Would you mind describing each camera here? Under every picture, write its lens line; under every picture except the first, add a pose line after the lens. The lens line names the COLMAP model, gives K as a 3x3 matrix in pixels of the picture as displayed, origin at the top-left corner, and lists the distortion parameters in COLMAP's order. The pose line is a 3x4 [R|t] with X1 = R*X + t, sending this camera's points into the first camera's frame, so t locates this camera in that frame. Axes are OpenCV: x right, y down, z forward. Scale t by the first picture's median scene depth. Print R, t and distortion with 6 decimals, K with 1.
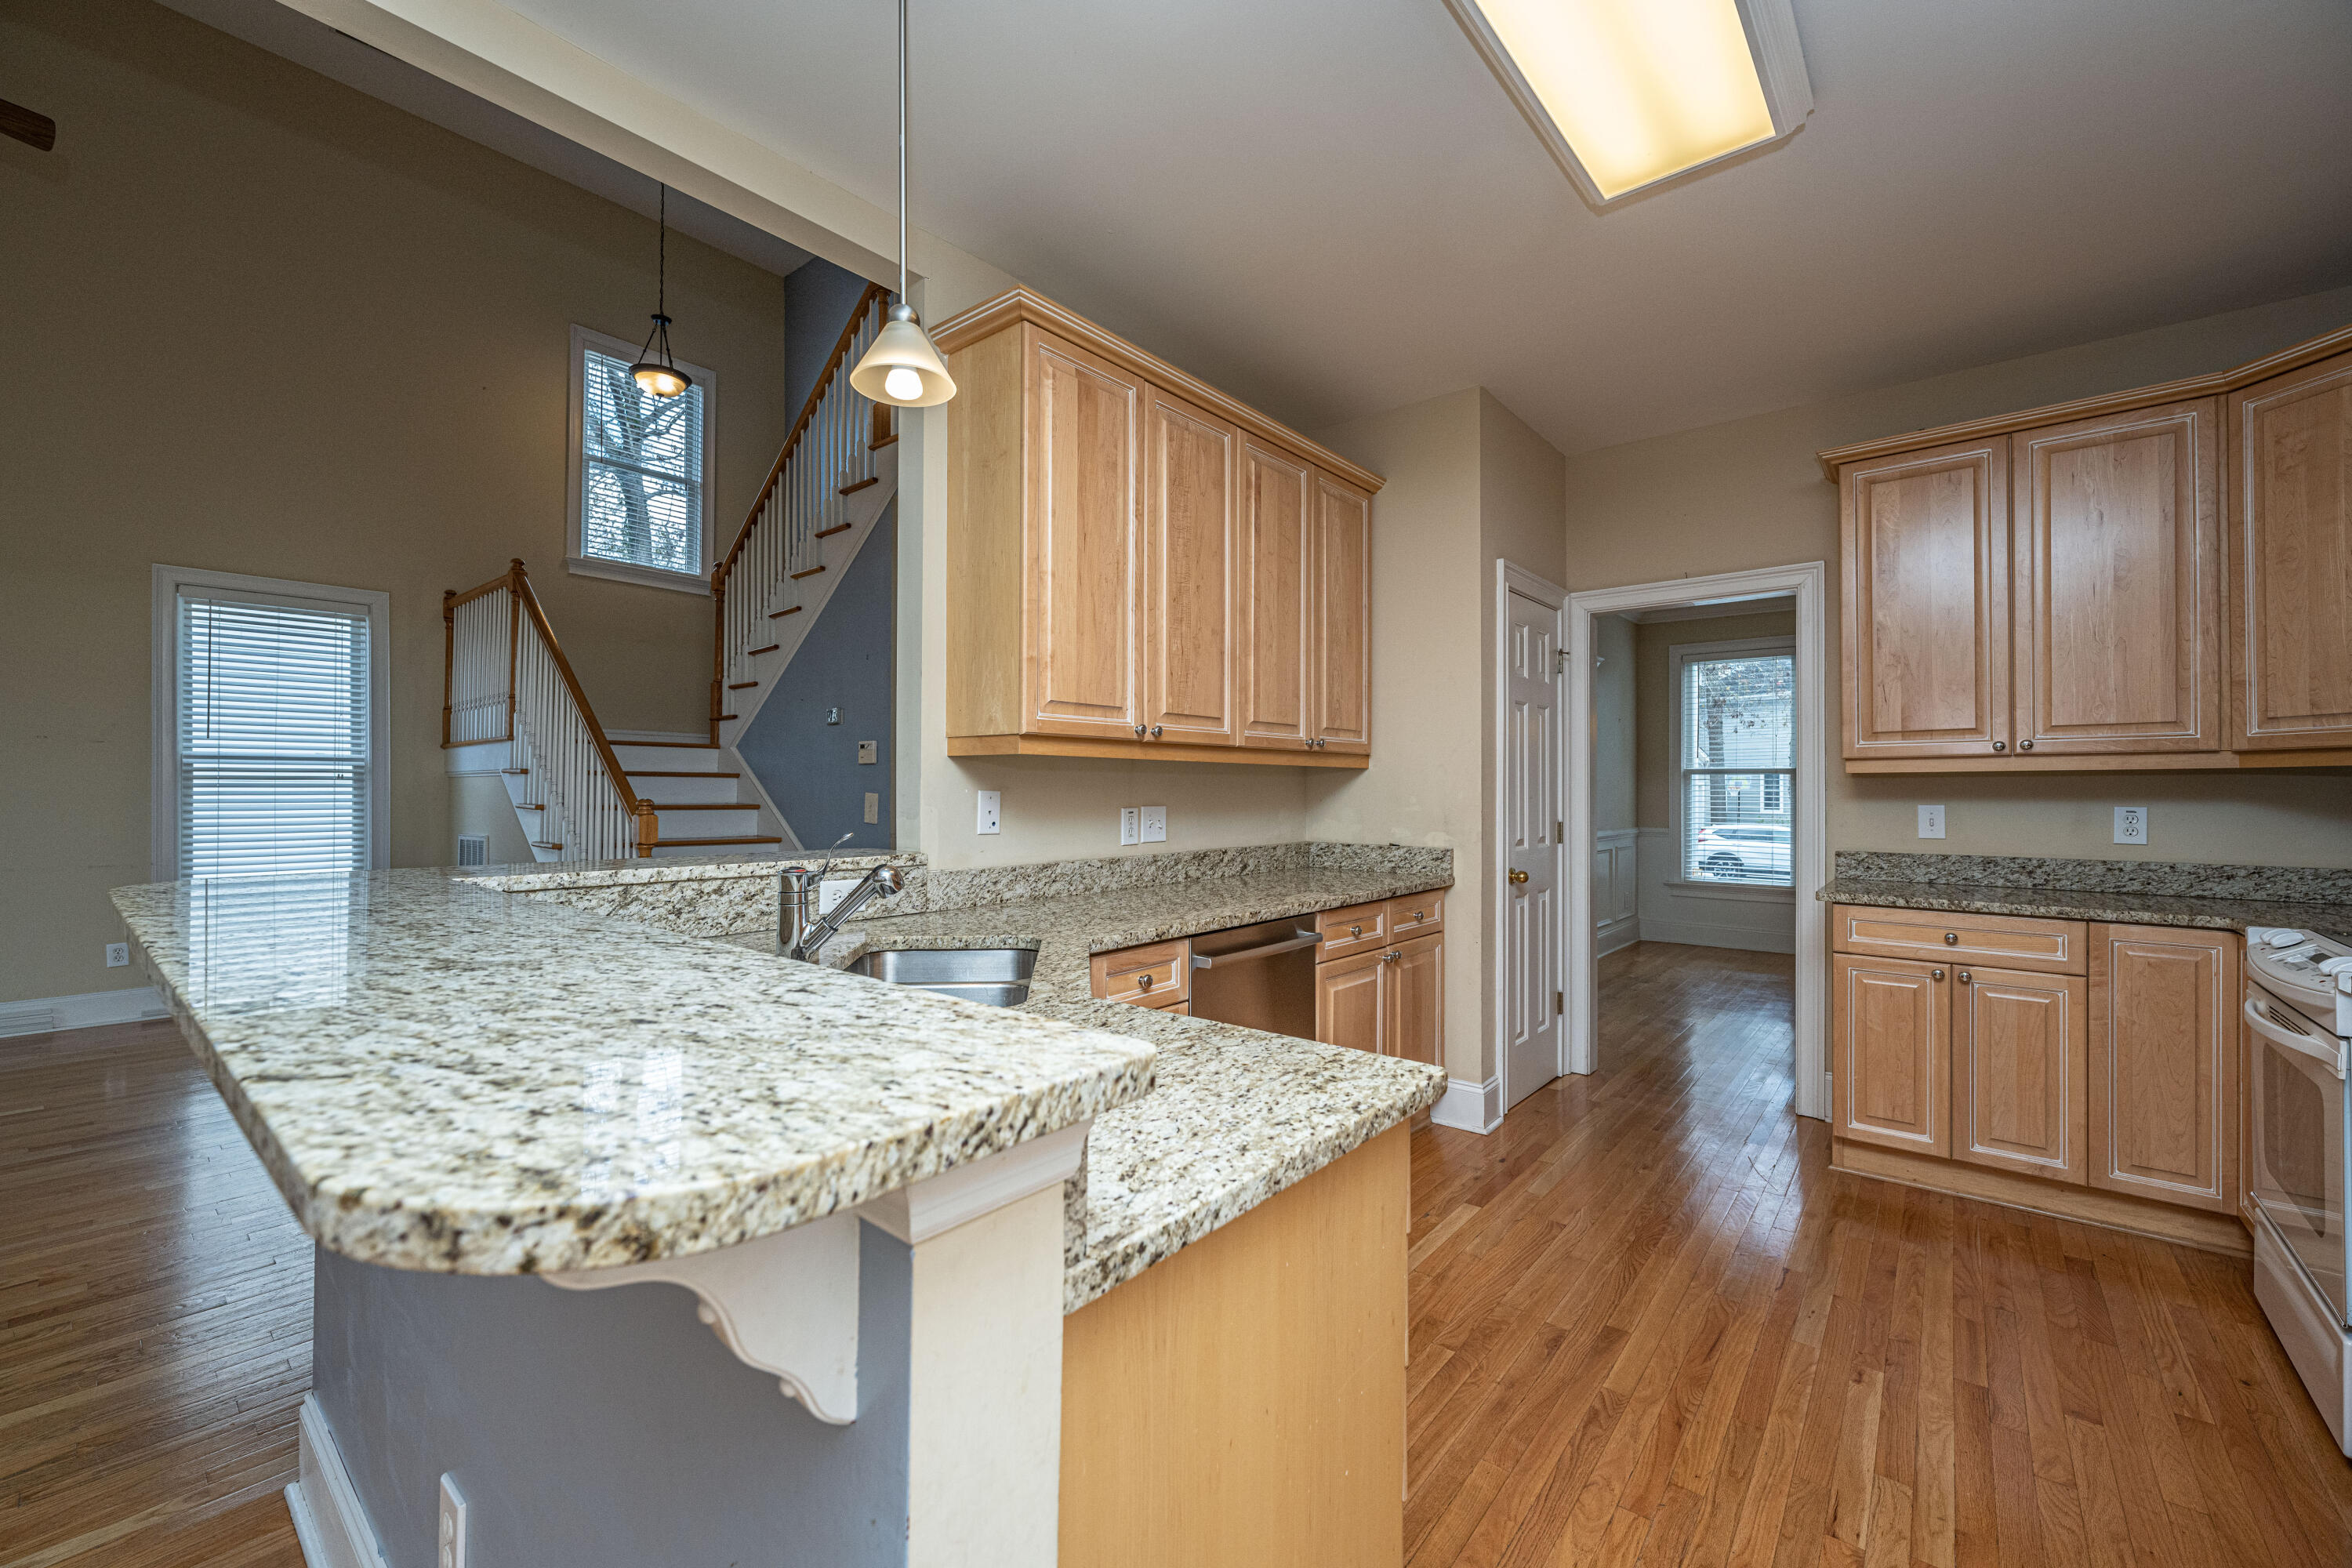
lens RADIAL K [[959.1, 0, 1240.5], [0, 959.1, 781.5], [0, 0, 1]] dist [0.001000, -0.000118]
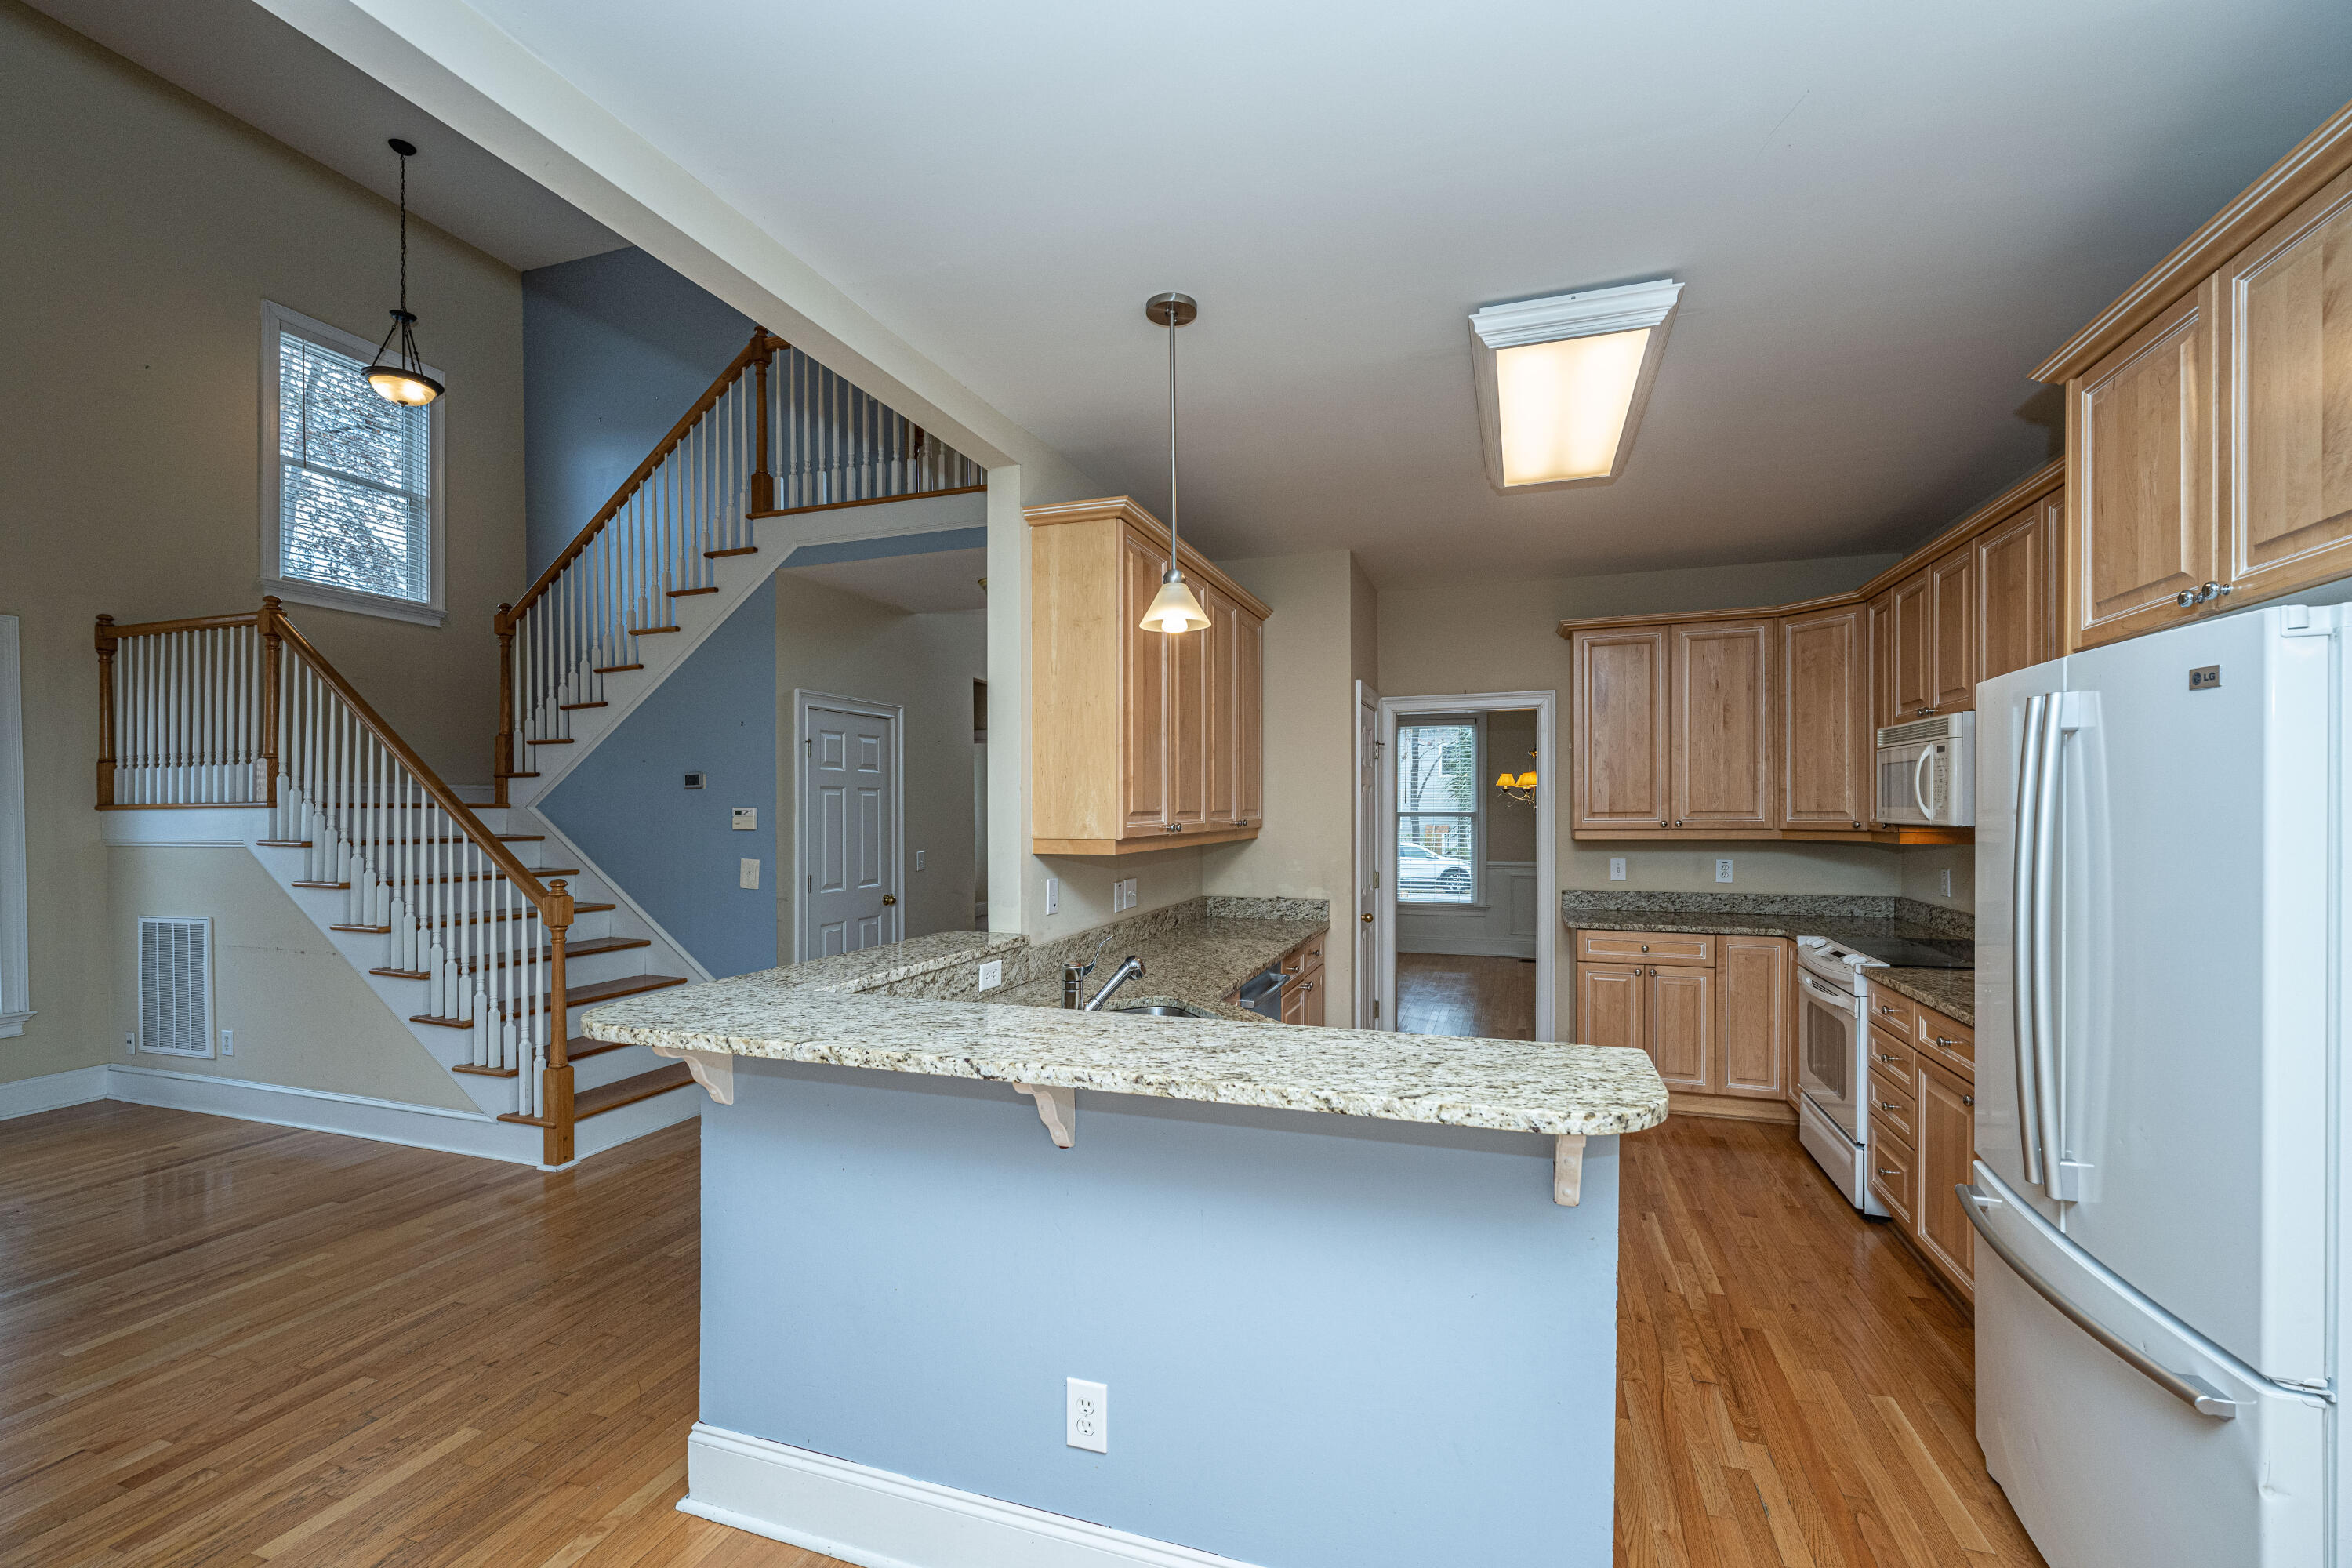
lens RADIAL K [[962.2, 0, 1246.0], [0, 962.2, 806.9], [0, 0, 1]] dist [-0.003406, -0.000199]
pose [[0.928629, -0.006277, 0.370956, -0.435137], [0.001582, 0.999915, 0.012960, -0.087212], [-0.371005, -0.011448, 0.928560, -0.210211]]
